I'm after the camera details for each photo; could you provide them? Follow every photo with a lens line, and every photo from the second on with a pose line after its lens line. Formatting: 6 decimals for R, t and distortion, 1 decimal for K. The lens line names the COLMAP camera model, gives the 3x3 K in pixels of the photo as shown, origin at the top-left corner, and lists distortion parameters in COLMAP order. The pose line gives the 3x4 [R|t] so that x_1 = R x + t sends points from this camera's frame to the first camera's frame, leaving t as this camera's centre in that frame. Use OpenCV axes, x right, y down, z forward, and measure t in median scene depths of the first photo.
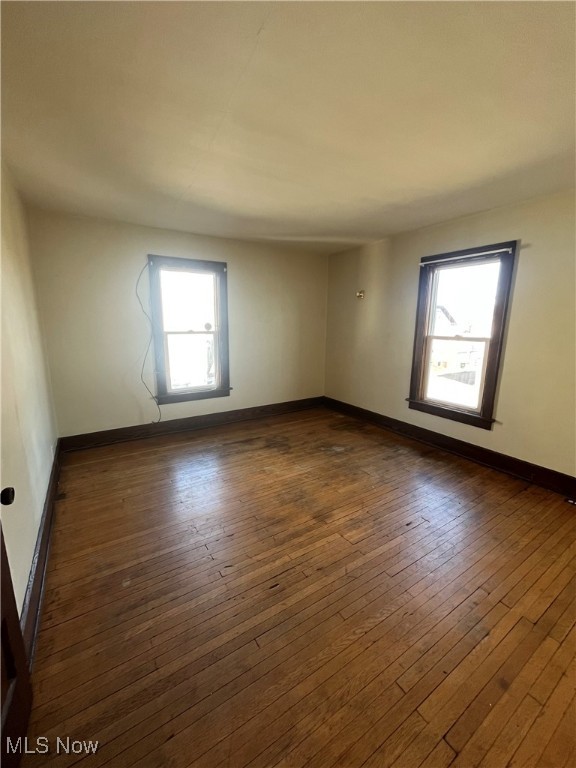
lens RADIAL K [[311.0, 0, 288.1], [0, 311.0, 384.0], [0, 0, 1]] dist [-0.002801, -0.000140]
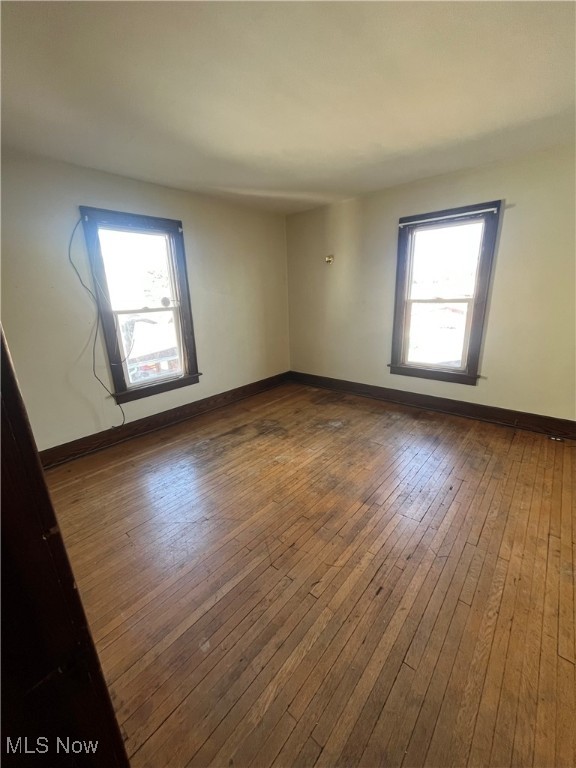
lens RADIAL K [[311.0, 0, 287.7], [0, 311.0, 383.6], [0, 0, 1]] dist [-0.002801, -0.000140]
pose [[0.956589, -0.119950, 0.265610, -0.233742], [0.097897, 0.990670, 0.094815, -0.021632], [-0.274505, -0.064697, 0.959407, 0.135268]]
